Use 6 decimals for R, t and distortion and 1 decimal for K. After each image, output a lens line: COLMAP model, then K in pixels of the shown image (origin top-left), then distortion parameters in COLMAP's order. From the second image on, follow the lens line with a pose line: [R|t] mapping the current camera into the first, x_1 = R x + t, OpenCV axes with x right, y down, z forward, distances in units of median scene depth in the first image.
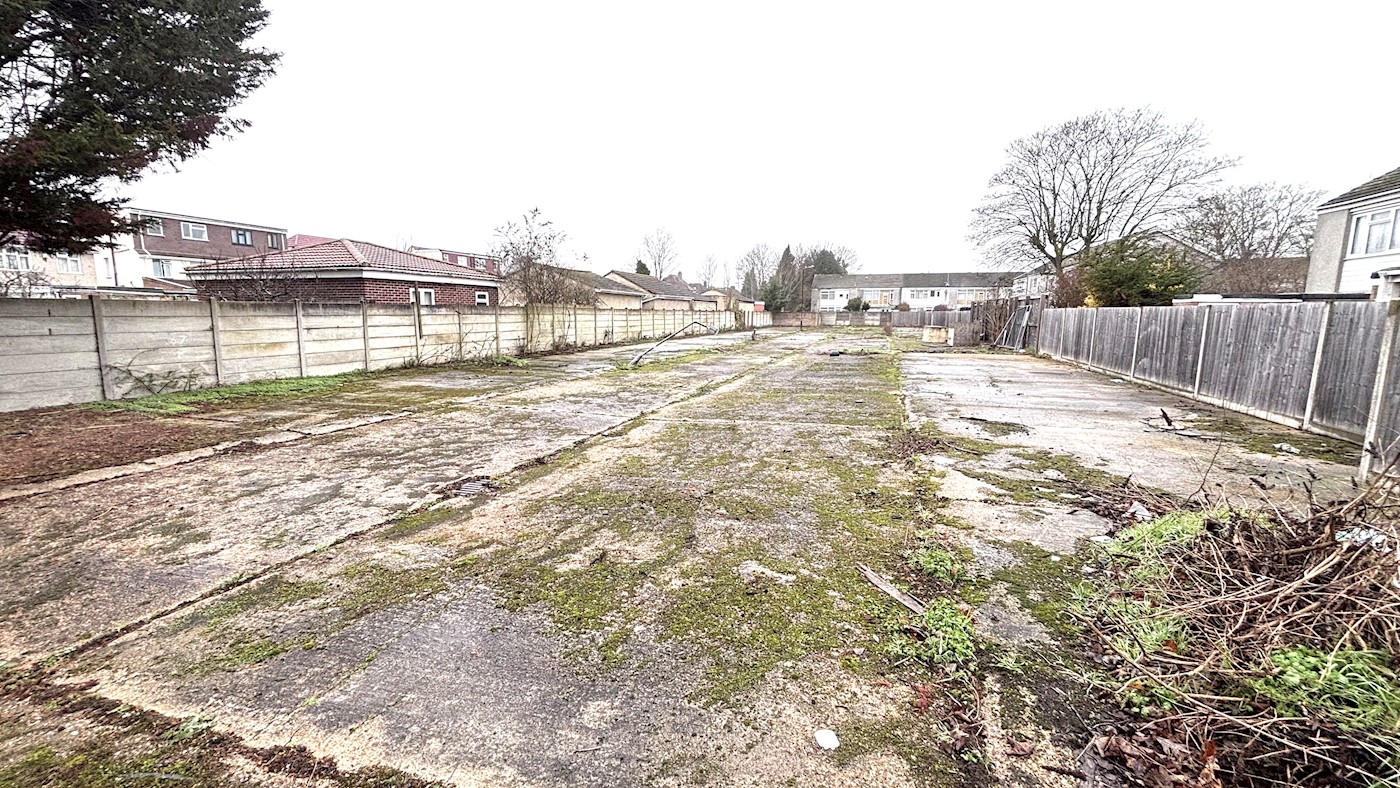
lens RADIAL K [[560.4, 0, 694.6], [0, 560.4, 391.9], [0, 0, 1]] dist [0.002042, 0.000073]
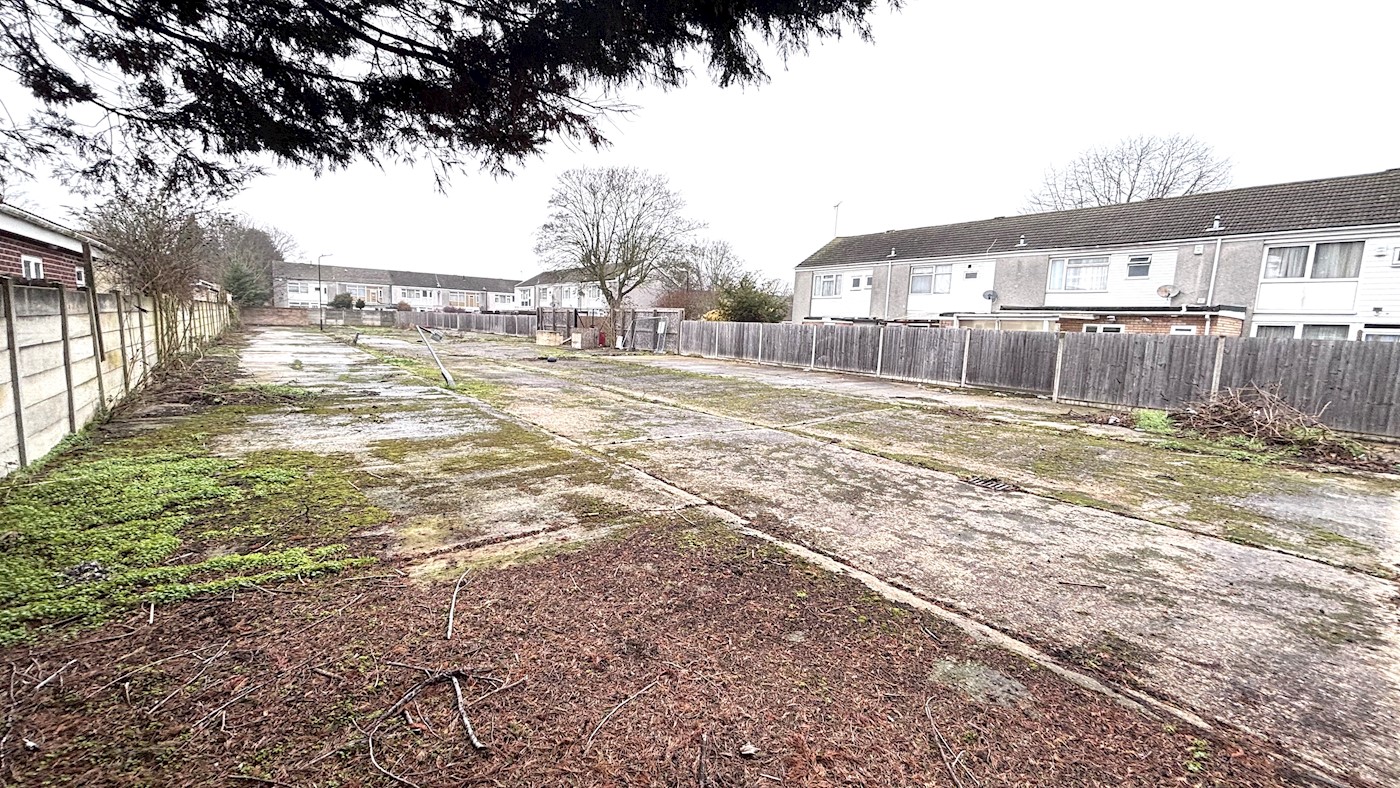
lens RADIAL K [[560.4, 0, 694.6], [0, 560.4, 391.9], [0, 0, 1]] dist [0.002042, 0.000073]
pose [[0.560950, -0.085884, 0.823383, -1.699251], [0.083654, 0.995394, 0.046835, -0.135590], [-0.823612, 0.042607, 0.565551, 0.817570]]
